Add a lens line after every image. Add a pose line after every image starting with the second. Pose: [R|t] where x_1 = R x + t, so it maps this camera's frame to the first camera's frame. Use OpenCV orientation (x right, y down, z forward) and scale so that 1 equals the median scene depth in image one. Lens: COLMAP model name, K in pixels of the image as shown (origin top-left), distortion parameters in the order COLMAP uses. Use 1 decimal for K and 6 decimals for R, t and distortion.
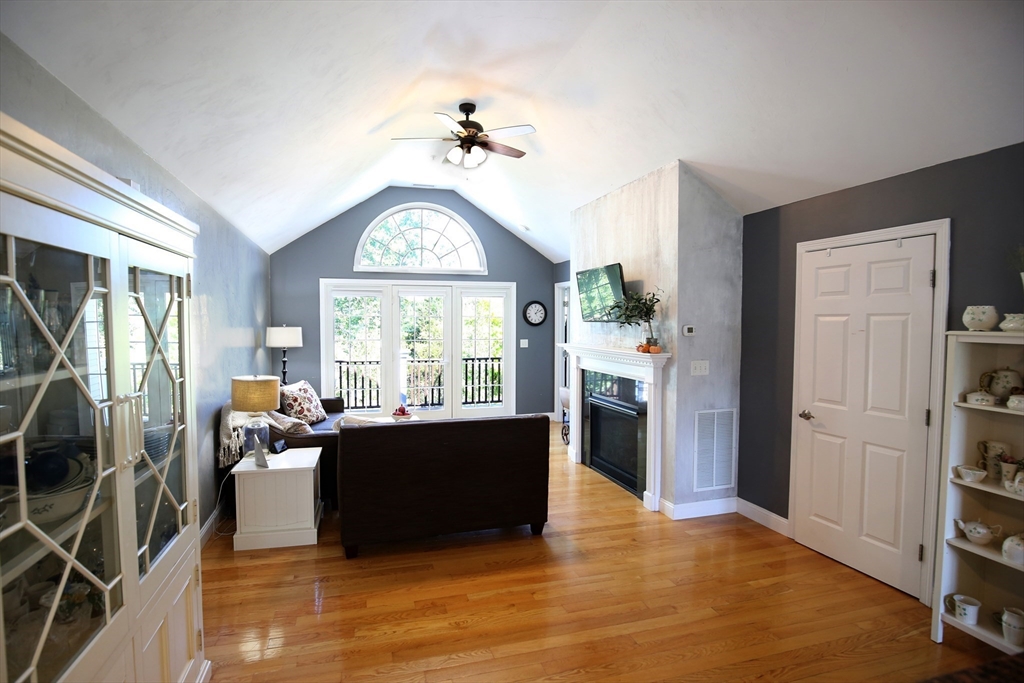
lens RADIAL K [[484.5, 0, 511.5], [0, 484.5, 322.5], [0, 0, 1]] dist [-0.041498, 0.008189]
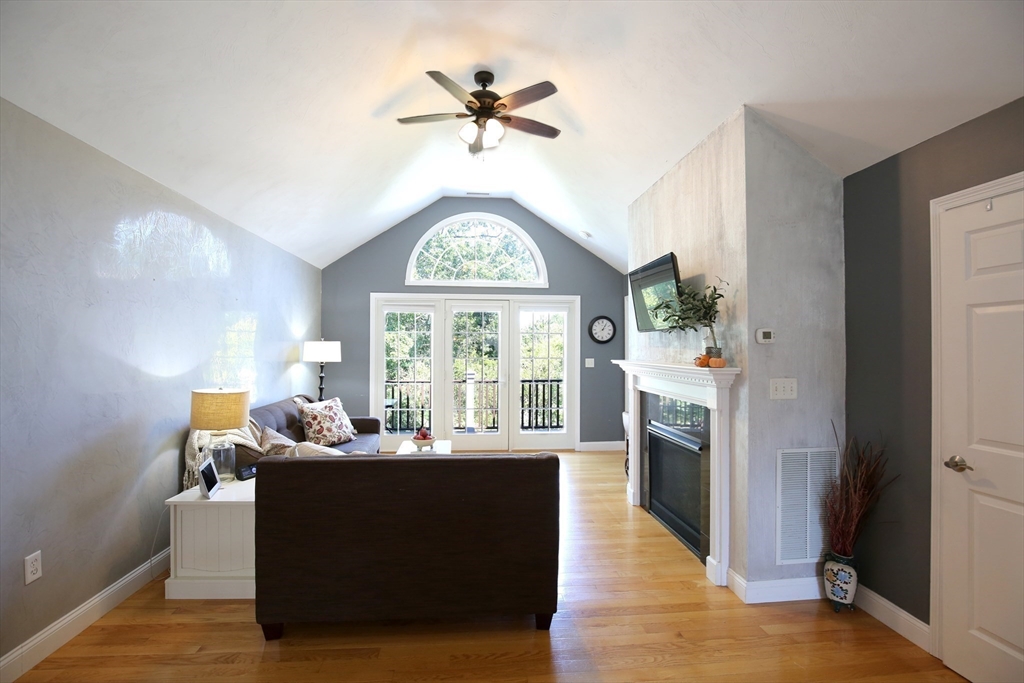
lens RADIAL K [[484.5, 0, 511.5], [0, 484.5, 322.5], [0, 0, 1]] dist [-0.041498, 0.008189]
pose [[0.983706, -0.005865, -0.179691, 0.118169], [-0.002801, 0.998847, -0.047933, 0.030143], [0.179765, 0.047655, 0.982555, 0.216807]]
